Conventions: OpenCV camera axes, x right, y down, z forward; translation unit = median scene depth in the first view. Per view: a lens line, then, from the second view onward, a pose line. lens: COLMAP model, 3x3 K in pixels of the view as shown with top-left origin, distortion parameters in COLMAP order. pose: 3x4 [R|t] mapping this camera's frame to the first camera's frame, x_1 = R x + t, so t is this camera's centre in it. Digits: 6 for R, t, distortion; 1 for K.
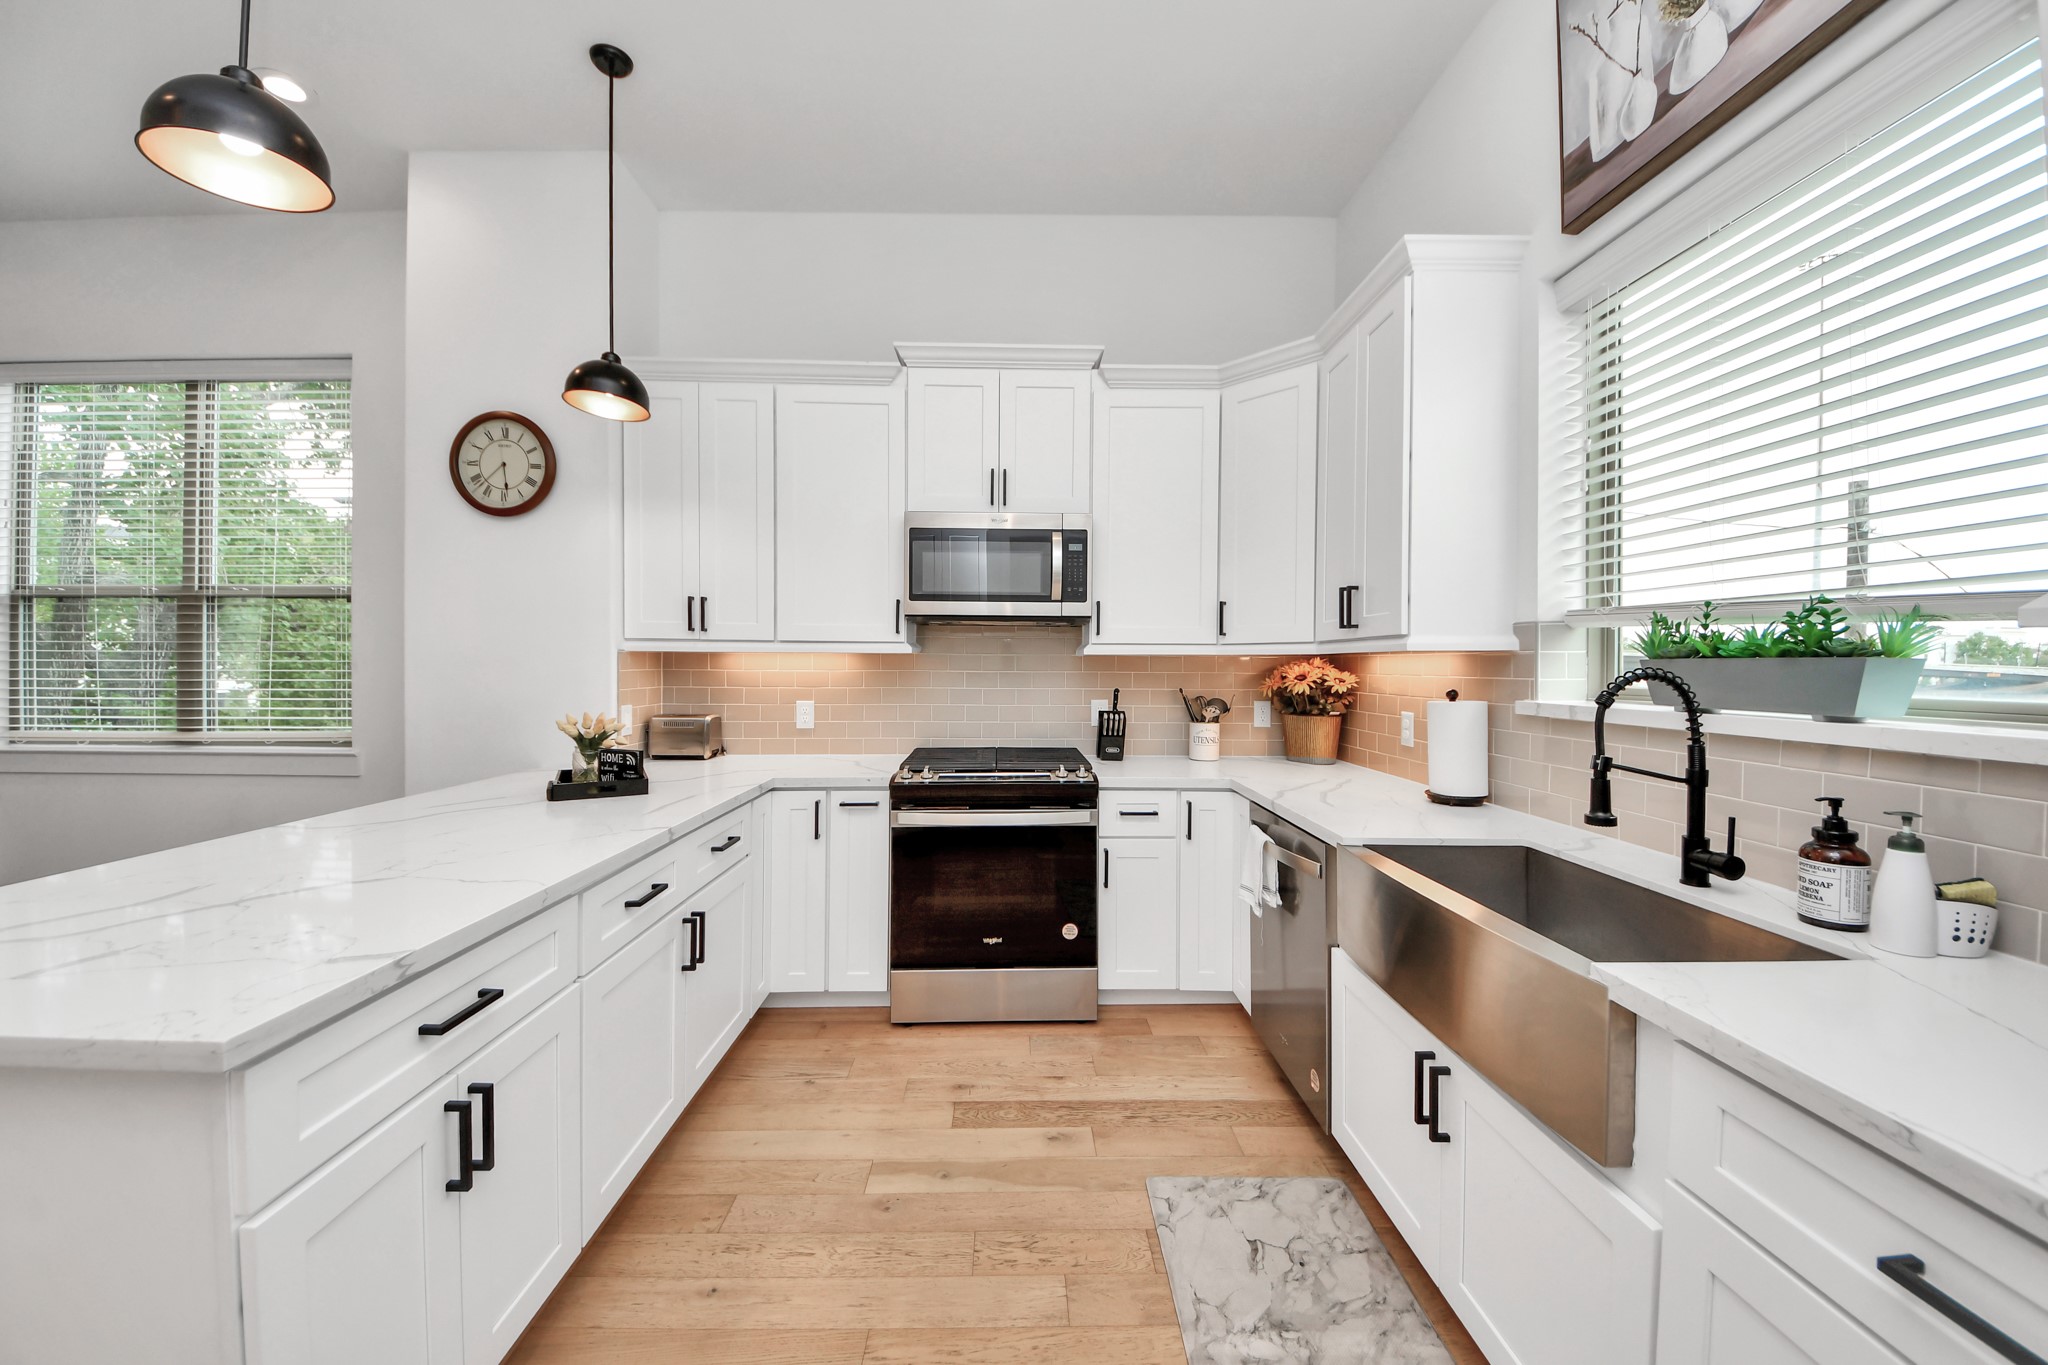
lens RADIAL K [[735.1, 0, 1024.0], [0, 735.1, 682.5], [0, 0, 1]] dist [0.000483, -0.009111]
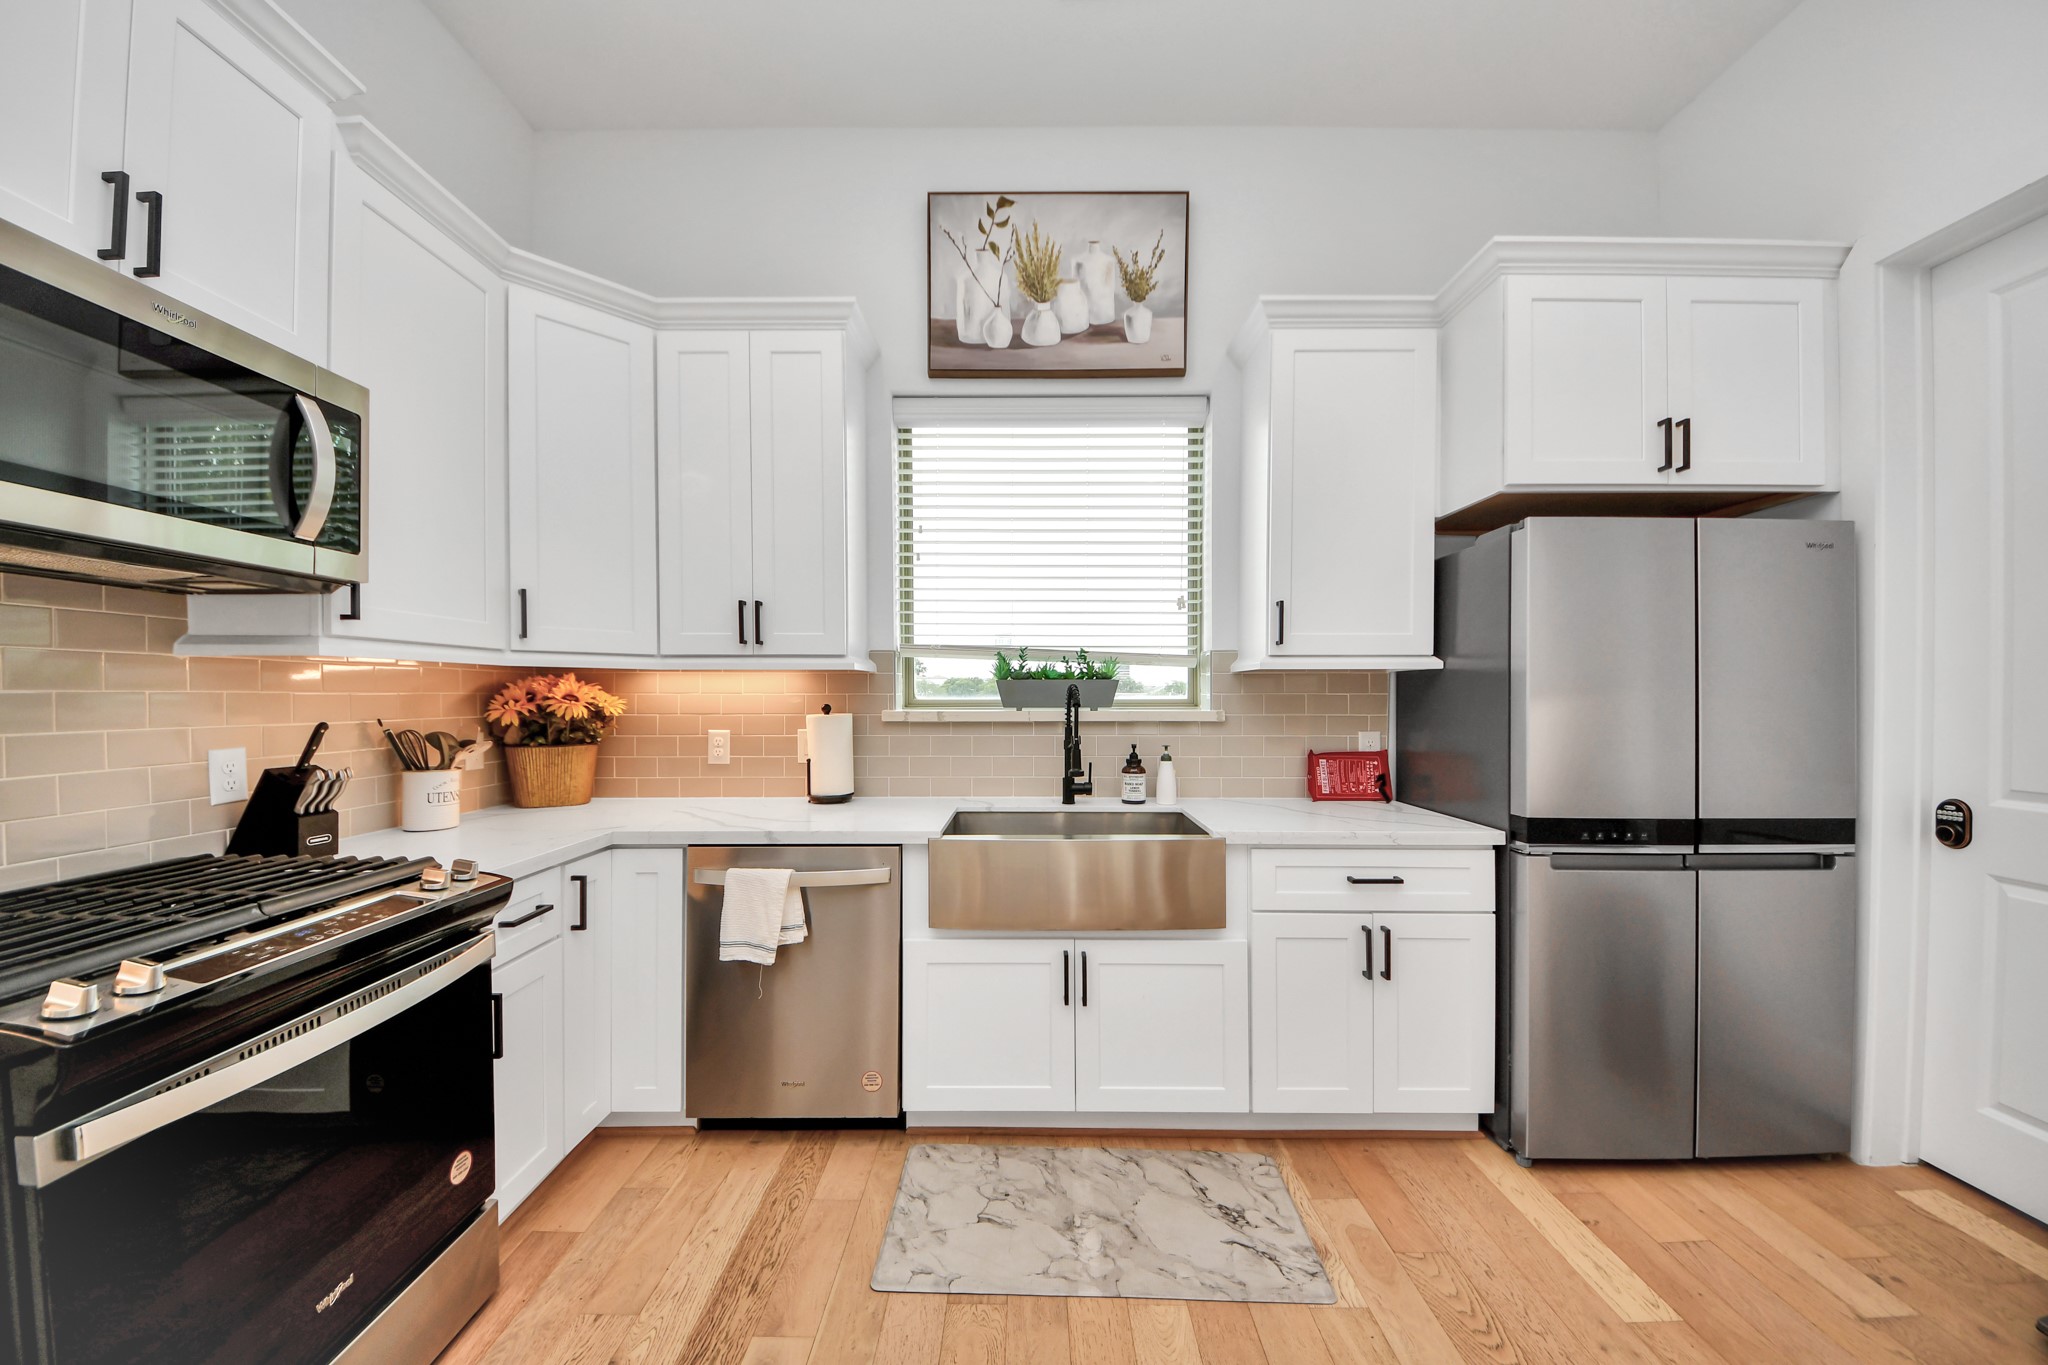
lens RADIAL K [[722.0, 0, 1021.1], [0, 722.0, 705.9], [0, 0, 1]] dist [0.020114, -0.016013]
pose [[0.029563, -0.025917, 0.999227, -0.551686], [0.024686, 0.999378, 0.025191, -0.008907], [-0.999258, 0.023923, 0.030185, 0.674394]]
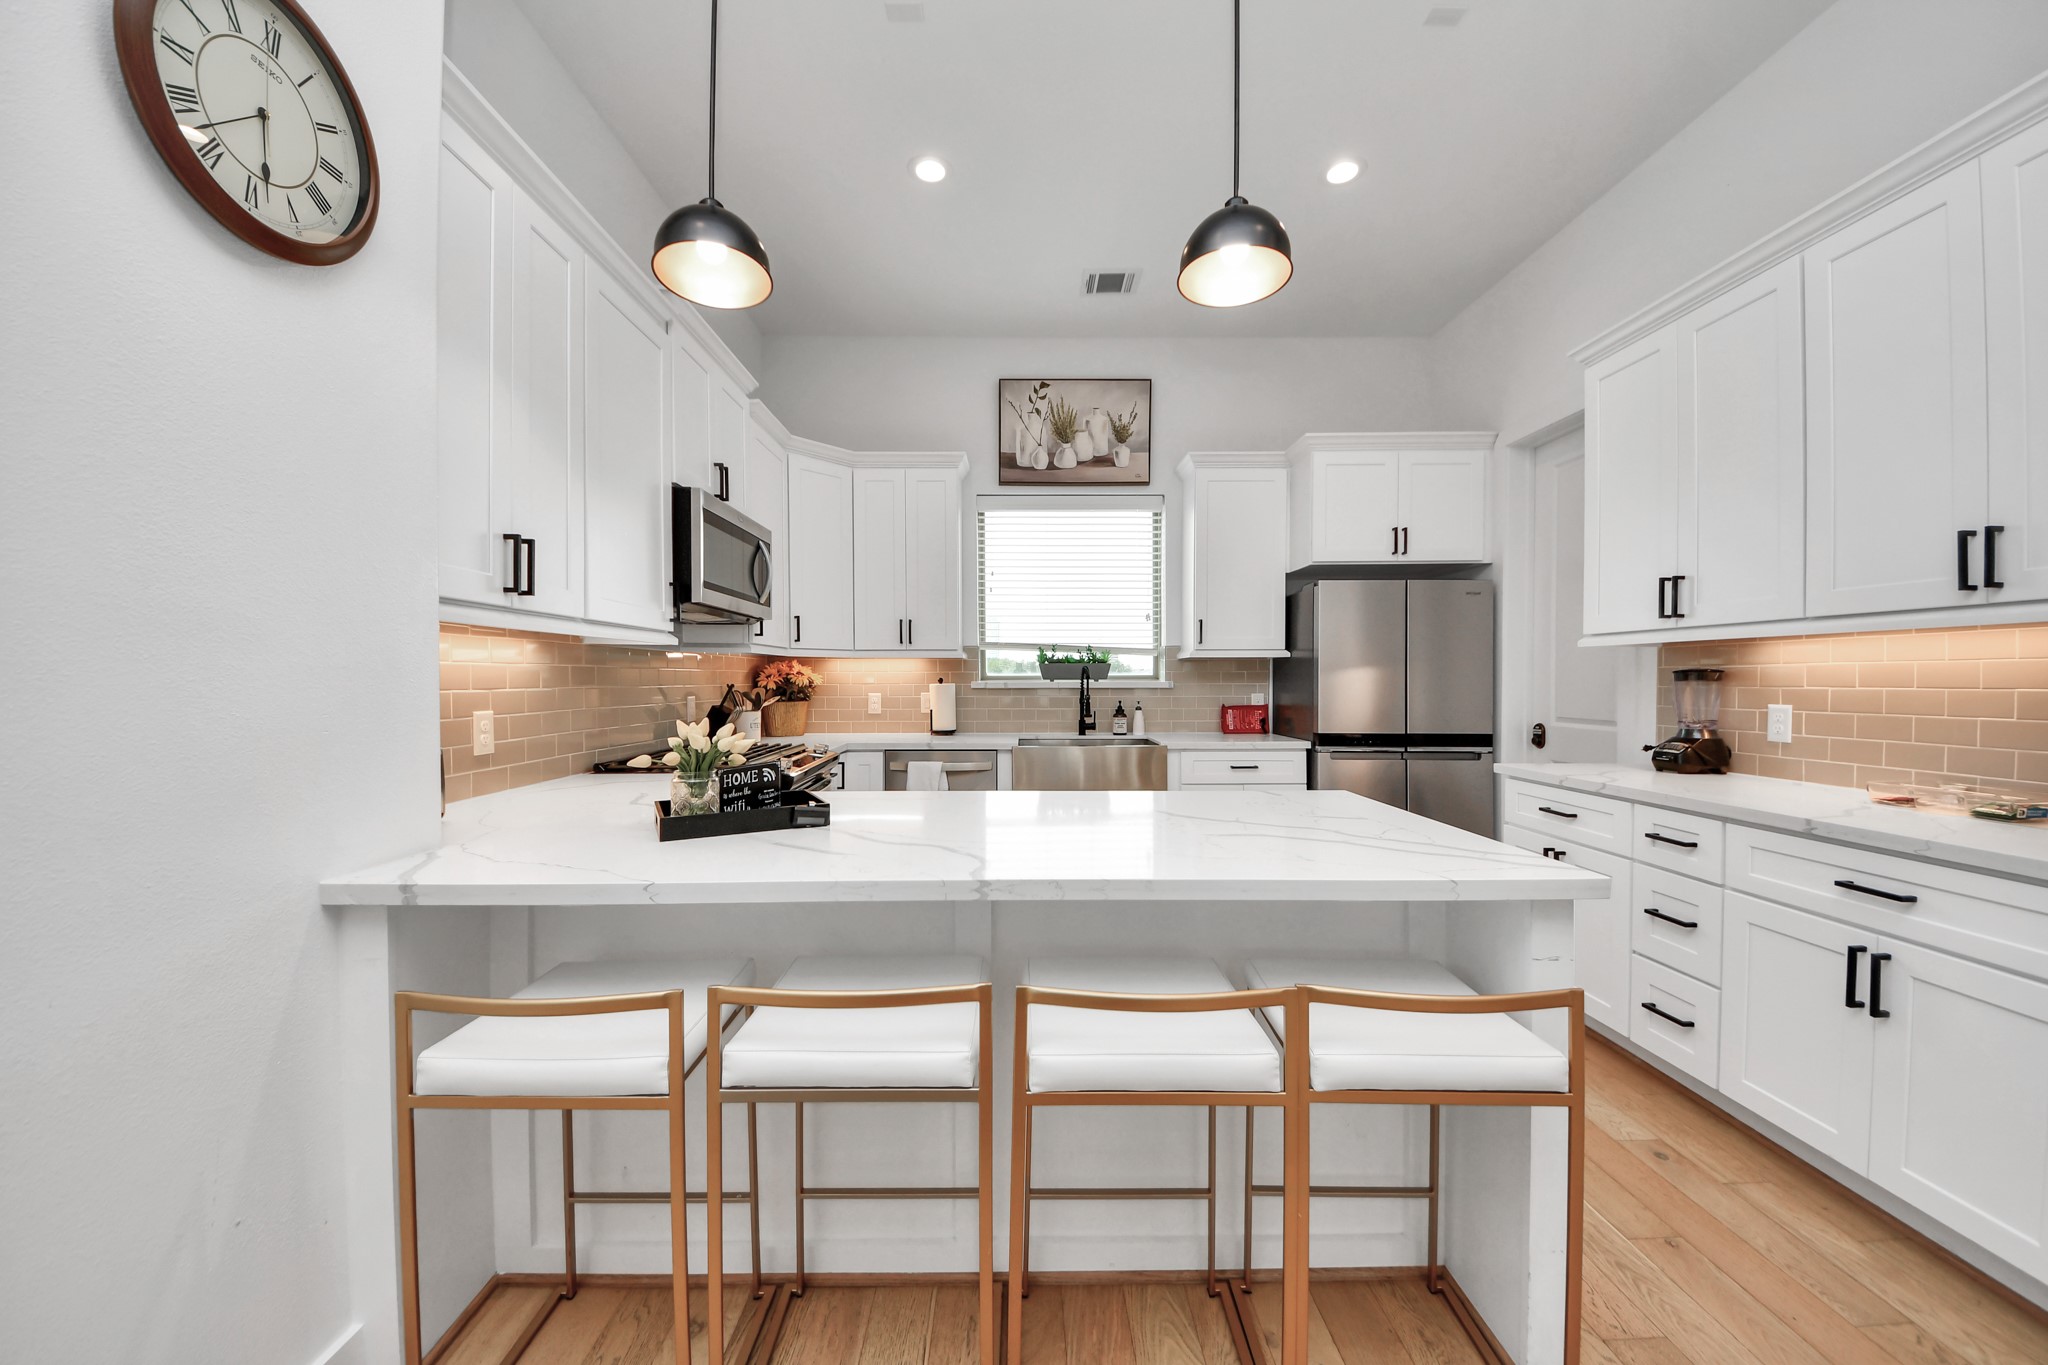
lens RADIAL K [[721.4, 0, 1019.0], [0, 721.4, 693.5], [0, 0, 1]] dist [0.022977, -0.000040]
pose [[0.023507, -0.026965, 0.999360, -1.375621], [0.025752, 0.999321, 0.026358, 0.006031], [-0.999392, 0.025116, 0.024185, 0.757979]]
